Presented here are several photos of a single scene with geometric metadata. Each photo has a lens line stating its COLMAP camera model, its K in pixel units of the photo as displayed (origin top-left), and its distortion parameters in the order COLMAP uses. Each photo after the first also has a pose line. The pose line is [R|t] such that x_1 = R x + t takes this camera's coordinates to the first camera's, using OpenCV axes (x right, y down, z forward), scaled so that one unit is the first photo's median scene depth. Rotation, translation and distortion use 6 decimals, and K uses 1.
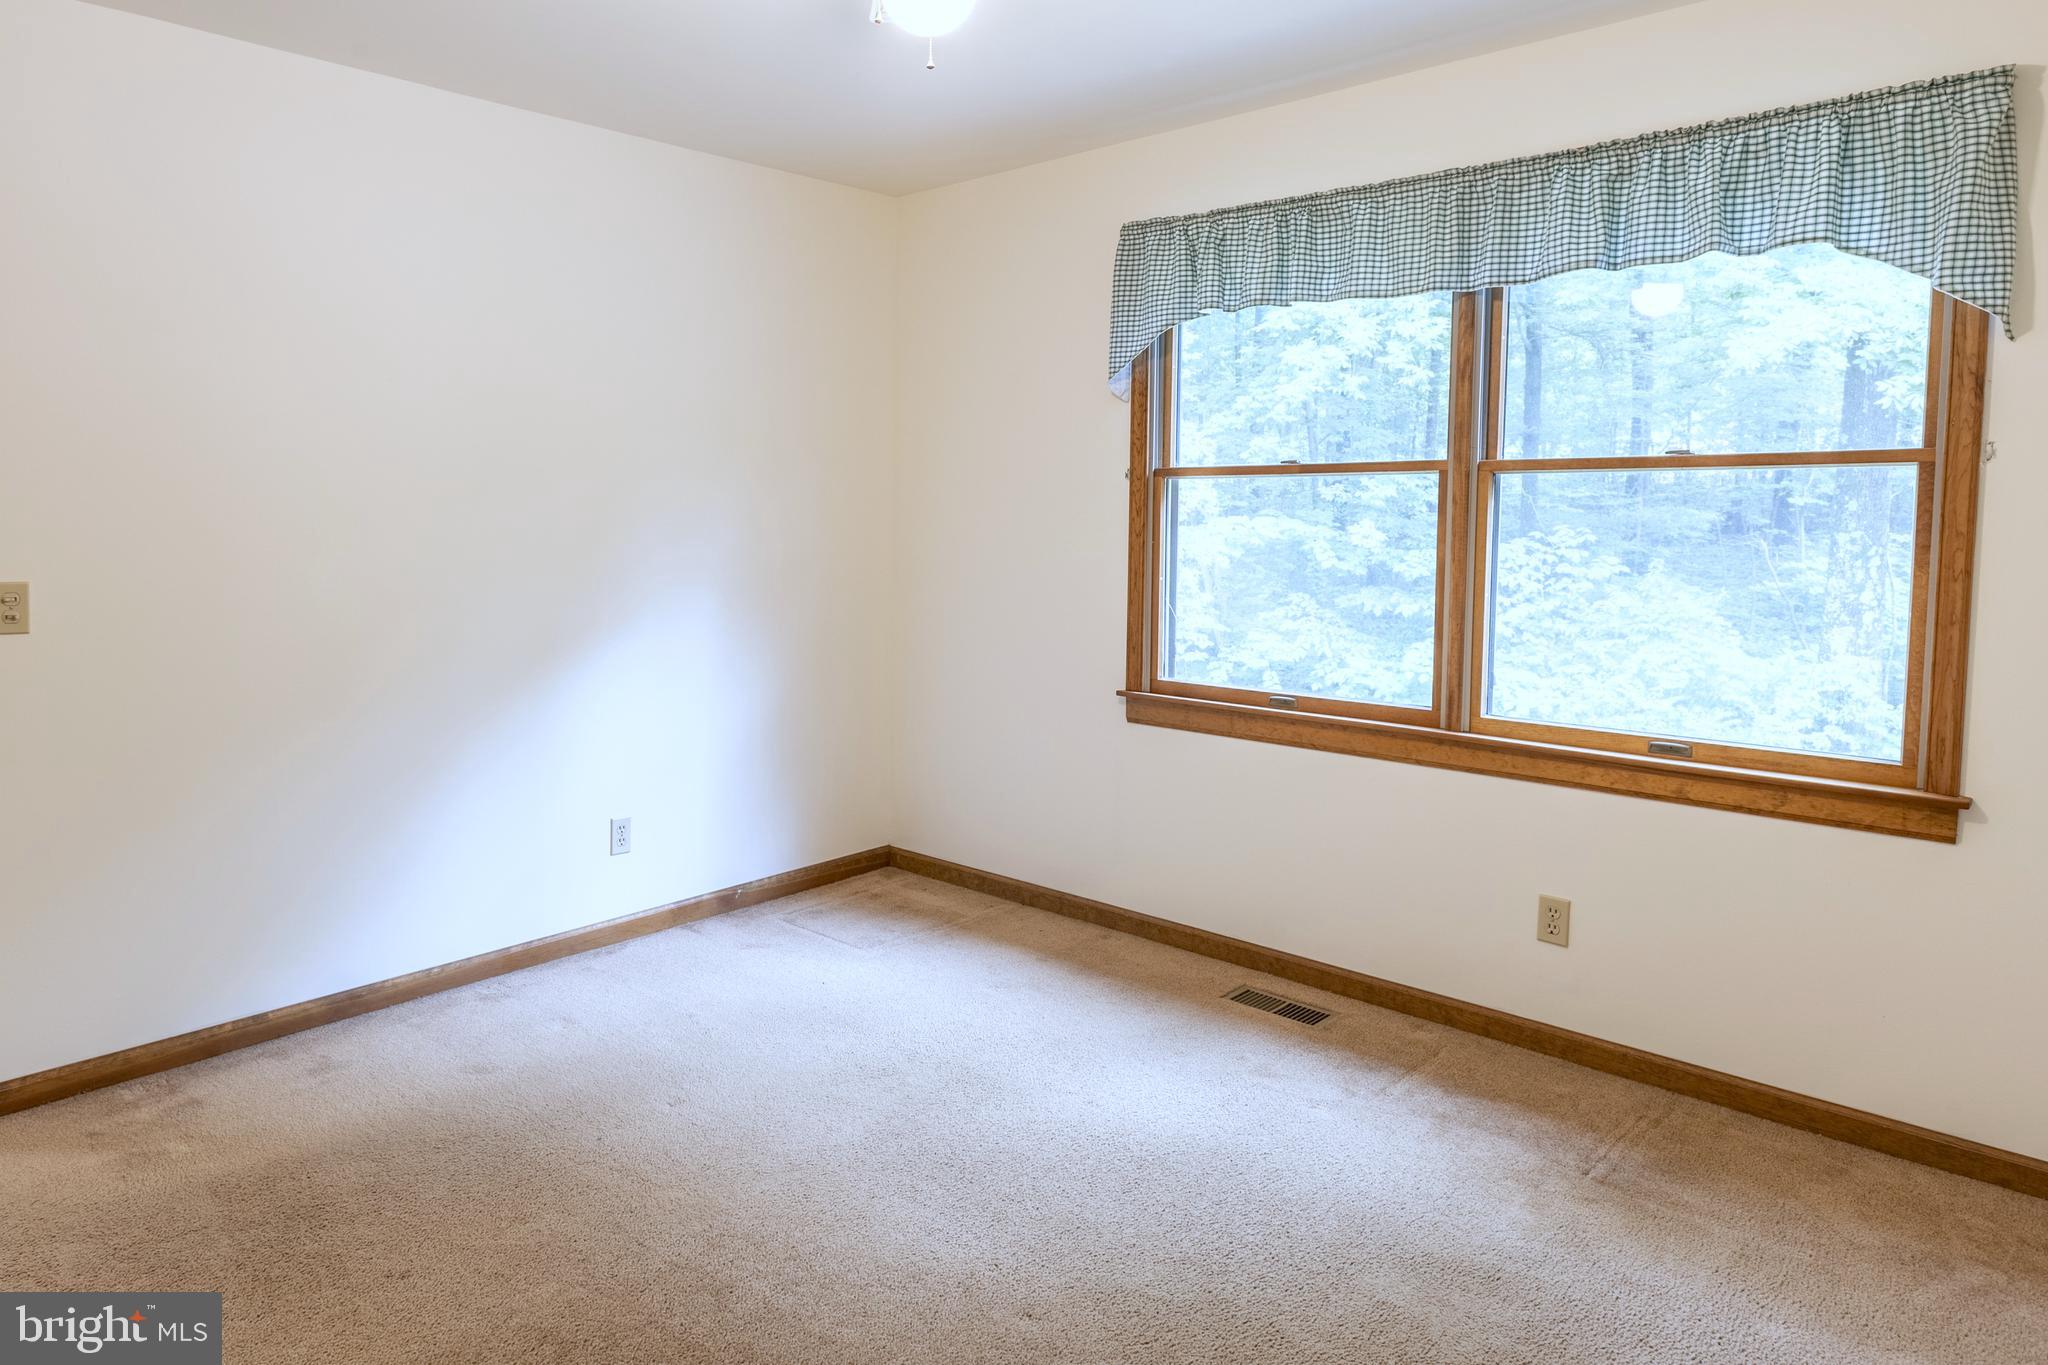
lens RADIAL K [[1932.0, 0, 1024.0], [0, 1932.0, 682.5], [0, 0, 1]] dist [0.003439, -0.012956]
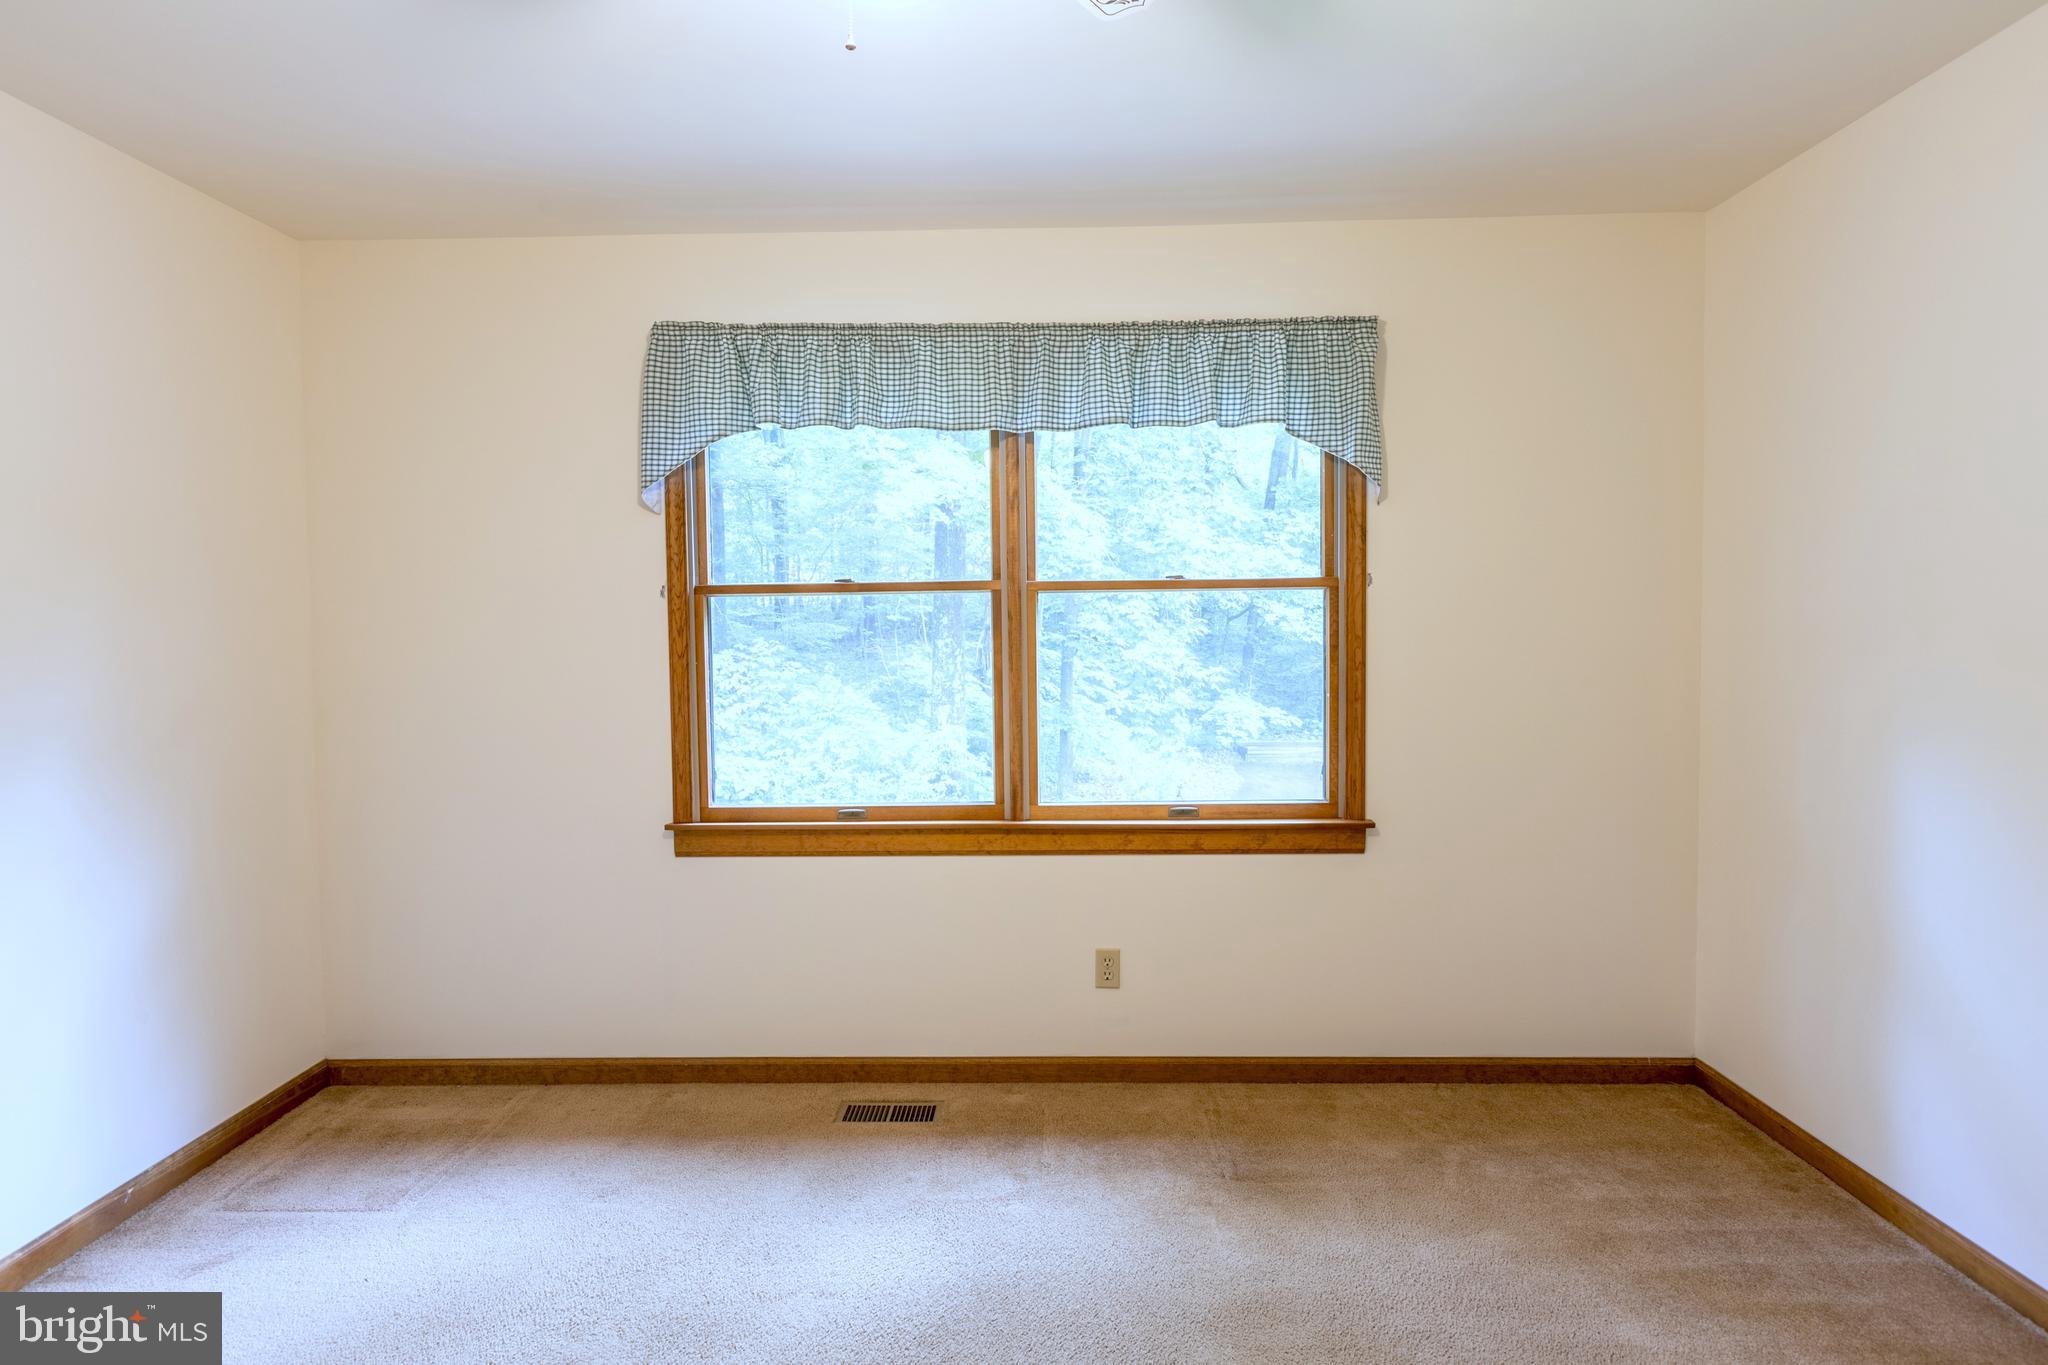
lens RADIAL K [[1199.0, 0, 1024.0], [0, 1199.0, 682.5], [0, 0, 1]] dist [0.001111, -0.002513]
pose [[0.626249, -0.048675, 0.778102, -0.300321], [0.081506, 0.996668, -0.003252, -0.050014], [-0.775351, 0.065457, 0.628129, 0.525055]]
